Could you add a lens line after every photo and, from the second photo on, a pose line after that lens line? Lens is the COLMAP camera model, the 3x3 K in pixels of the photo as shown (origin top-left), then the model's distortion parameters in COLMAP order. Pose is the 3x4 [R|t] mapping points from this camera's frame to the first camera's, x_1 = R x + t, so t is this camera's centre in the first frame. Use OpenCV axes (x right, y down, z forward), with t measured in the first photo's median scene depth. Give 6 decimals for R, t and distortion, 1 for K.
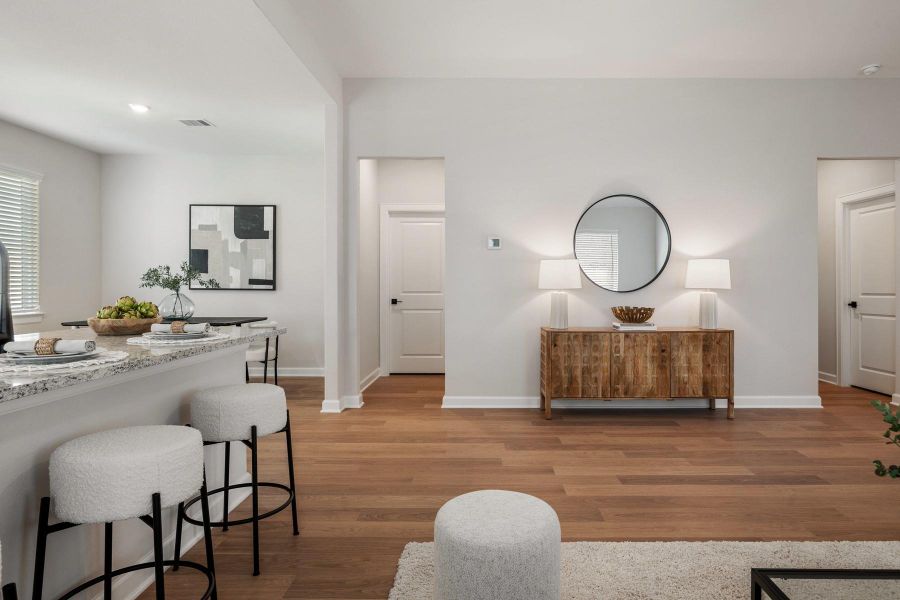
lens RADIAL K [[519.1, 0, 480.4], [0, 519.1, 289.2], [0, 0, 1]] dist [-0.000090, 0.000747]
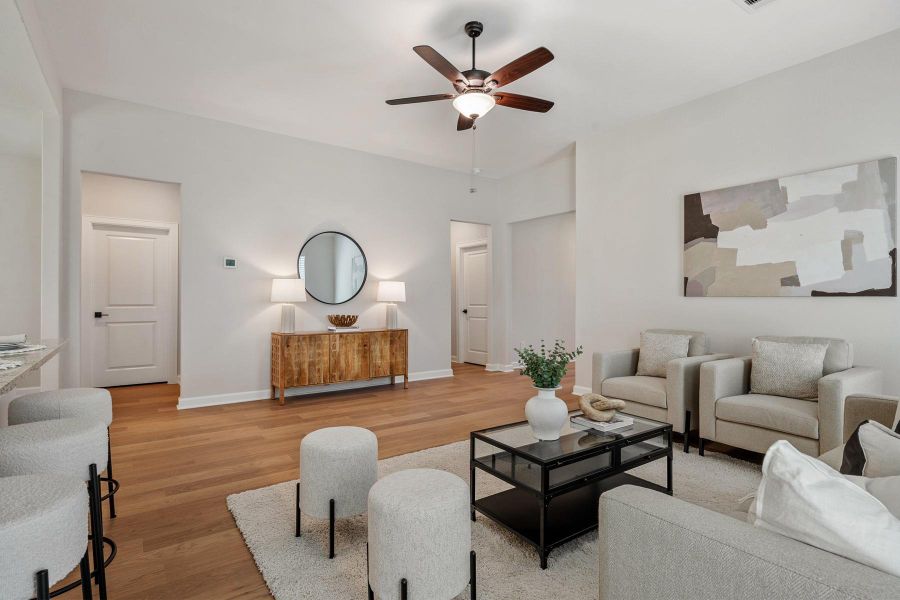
lens RADIAL K [[440.4, 0, 457.1], [0, 440.4, 299.8], [0, 0, 1]] dist [-0.001646, -0.000583]
pose [[0.804094, 0.000648, 0.594501, -0.156195], [0.002533, 0.999987, -0.004517, 0.000418], [-0.594496, 0.005138, 0.804082, -0.110677]]
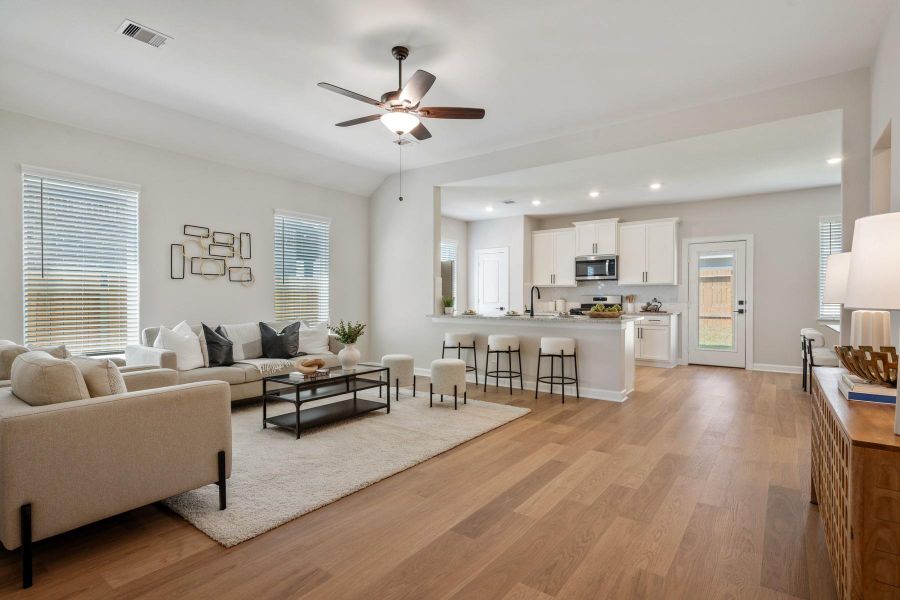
lens RADIAL K [[454.4, 0, 465.2], [0, 454.4, 303.4], [0, 0, 1]] dist [0.000137, -0.000029]
pose [[-0.571714, 0.007029, -0.820423, 0.843333], [-0.005476, 0.999908, 0.012383, -0.004216], [0.820435, 0.011572, -0.571623, 0.956458]]
